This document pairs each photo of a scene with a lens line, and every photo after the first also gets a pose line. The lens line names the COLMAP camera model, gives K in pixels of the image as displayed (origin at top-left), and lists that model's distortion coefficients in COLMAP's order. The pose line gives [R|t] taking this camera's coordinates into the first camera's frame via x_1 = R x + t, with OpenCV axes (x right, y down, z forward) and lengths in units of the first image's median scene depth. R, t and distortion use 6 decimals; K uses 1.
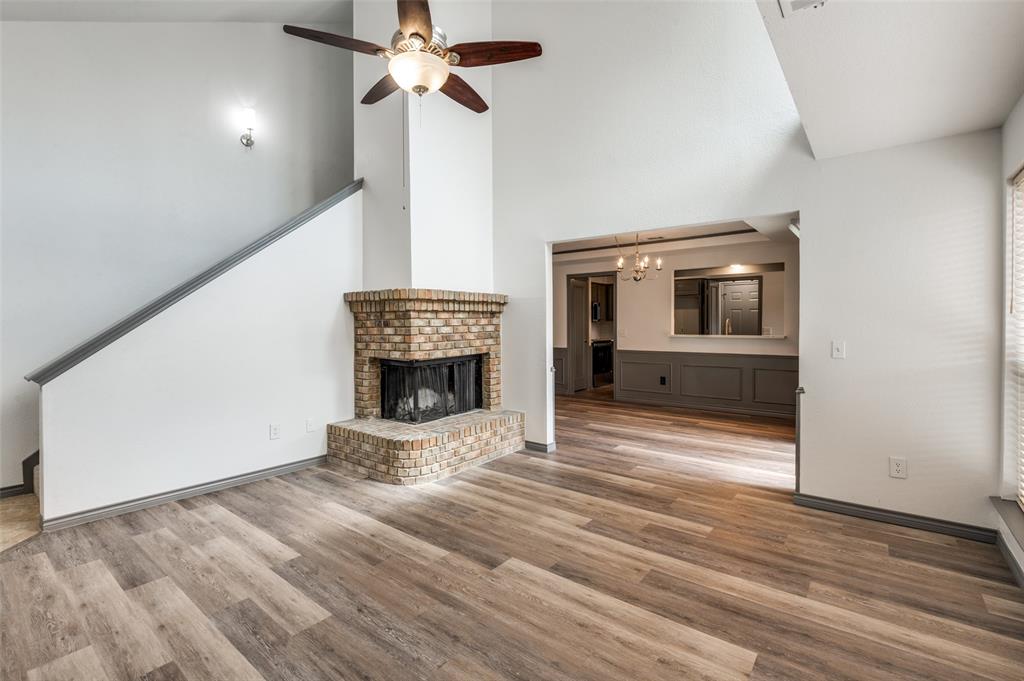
lens RADIAL K [[467.5, 0, 512.3], [0, 467.5, 329.7], [0, 0, 1]] dist [0.001711, -0.006996]
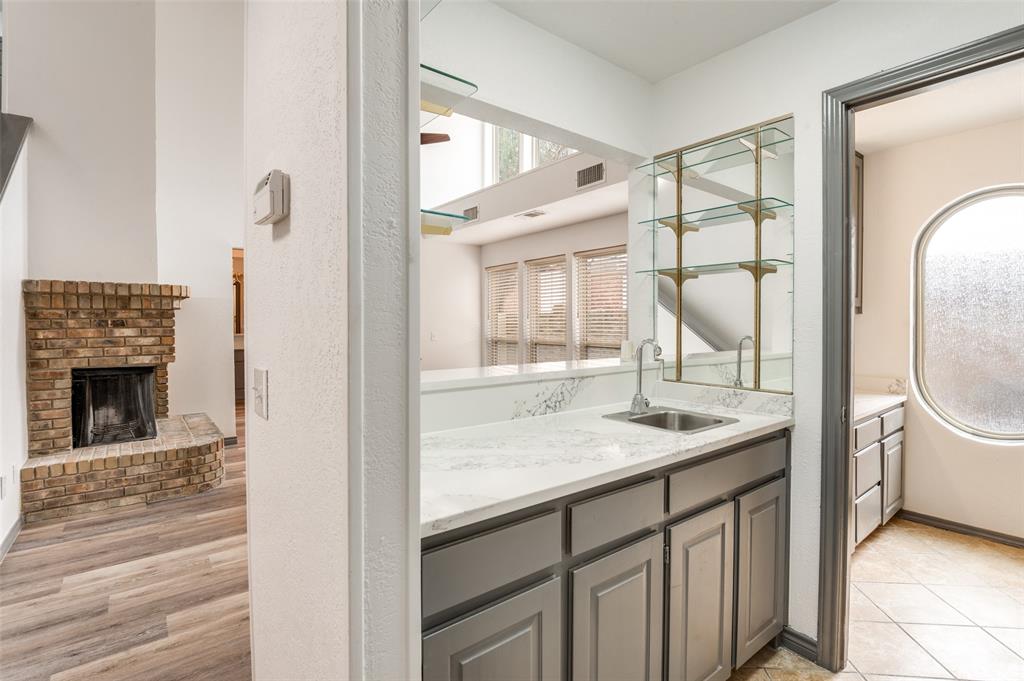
lens RADIAL K [[467.5, 0, 512.3], [0, 467.5, 329.7], [0, 0, 1]] dist [0.001711, -0.006996]
pose [[0.245308, -0.011368, 0.969378, -0.926854], [0.015550, 0.999849, 0.007790, 0.002600], [-0.969320, 0.013163, 0.245448, 0.135056]]
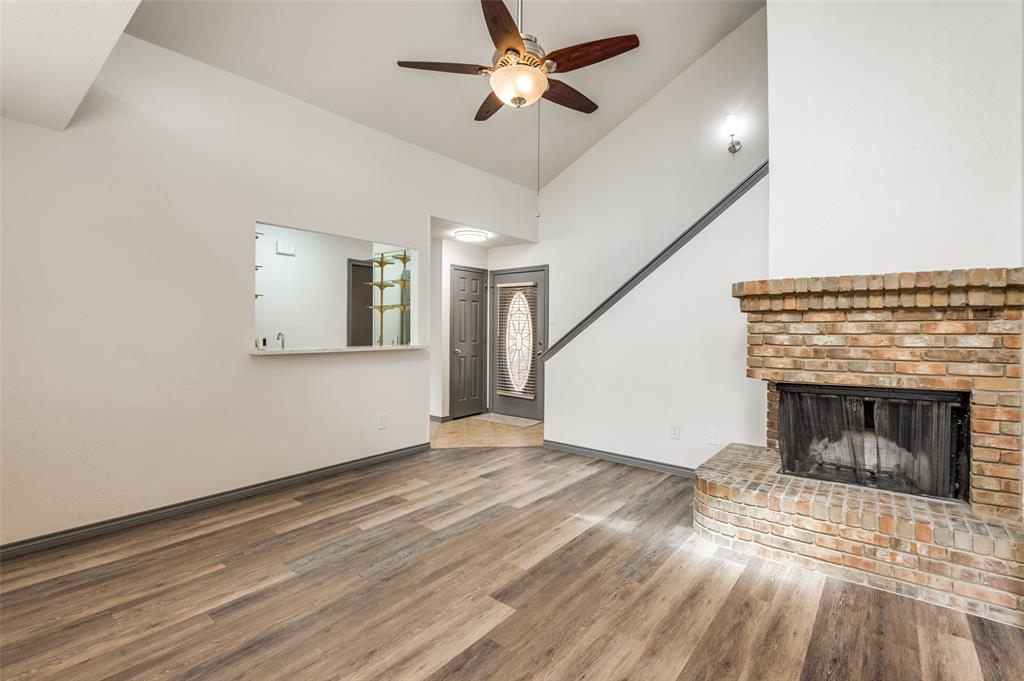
lens RADIAL K [[467.5, 0, 512.3], [0, 467.5, 329.7], [0, 0, 1]] dist [0.001711, -0.006996]
pose [[-0.023829, 0.009105, -0.999675, 0.520734], [-0.019051, 0.999773, 0.009560, -0.012220], [0.999535, 0.019272, -0.023650, 0.631764]]
